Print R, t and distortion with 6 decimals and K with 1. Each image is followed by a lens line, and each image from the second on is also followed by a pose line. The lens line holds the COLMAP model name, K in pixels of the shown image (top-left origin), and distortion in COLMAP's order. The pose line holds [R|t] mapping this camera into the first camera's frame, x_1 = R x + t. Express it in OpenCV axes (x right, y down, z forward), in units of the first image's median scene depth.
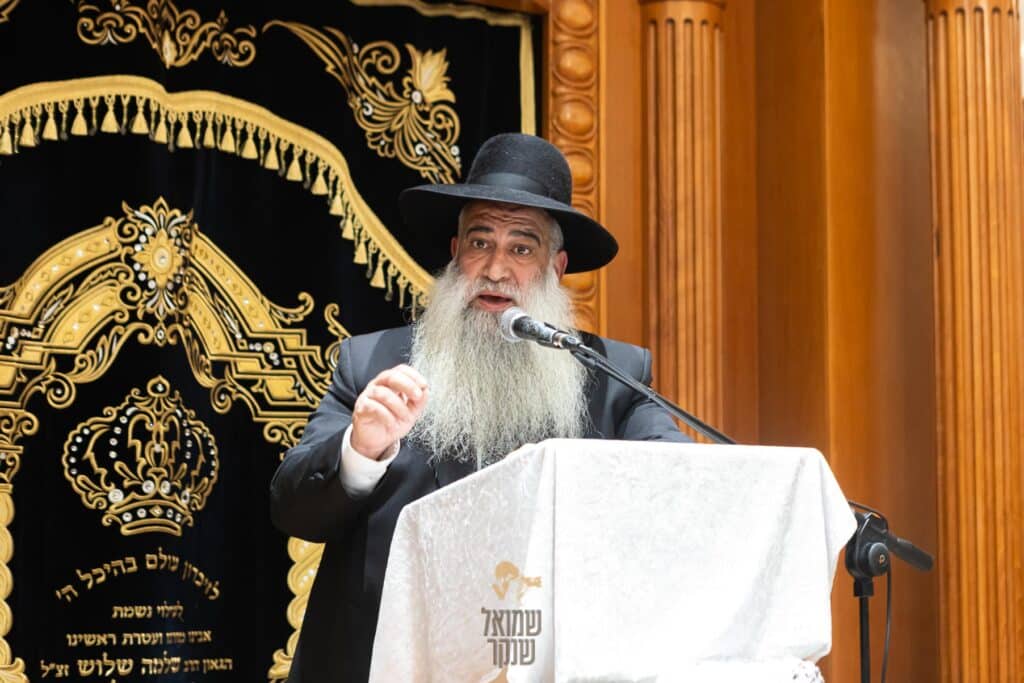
lens RADIAL K [[2104.5, 0, 512.0], [0, 2104.5, 341.5], [0, 0, 1]] dist [-0.038849, -0.423525]
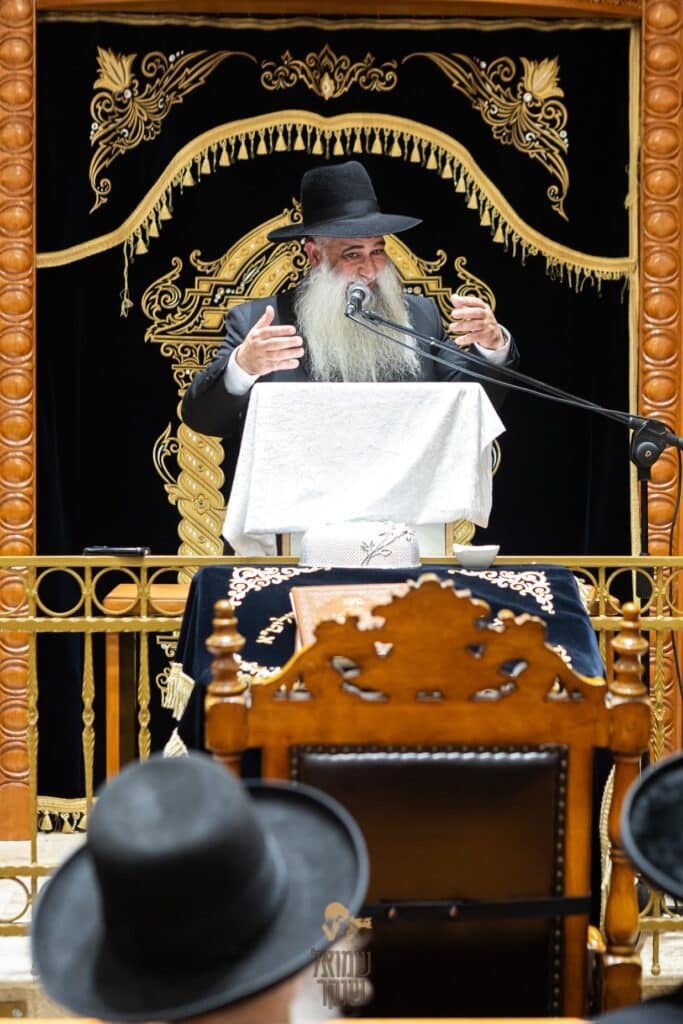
lens RADIAL K [[1996.6, 0, 341.5], [0, 1996.6, 512.0], [0, 0, 1]] dist [-0.033911, -0.351547]
pose [[0.836831, 0.035685, -0.546297, 0.577848], [0.052263, 0.988109, 0.144602, -0.046365], [0.544961, -0.149559, 0.825015, -0.156120]]
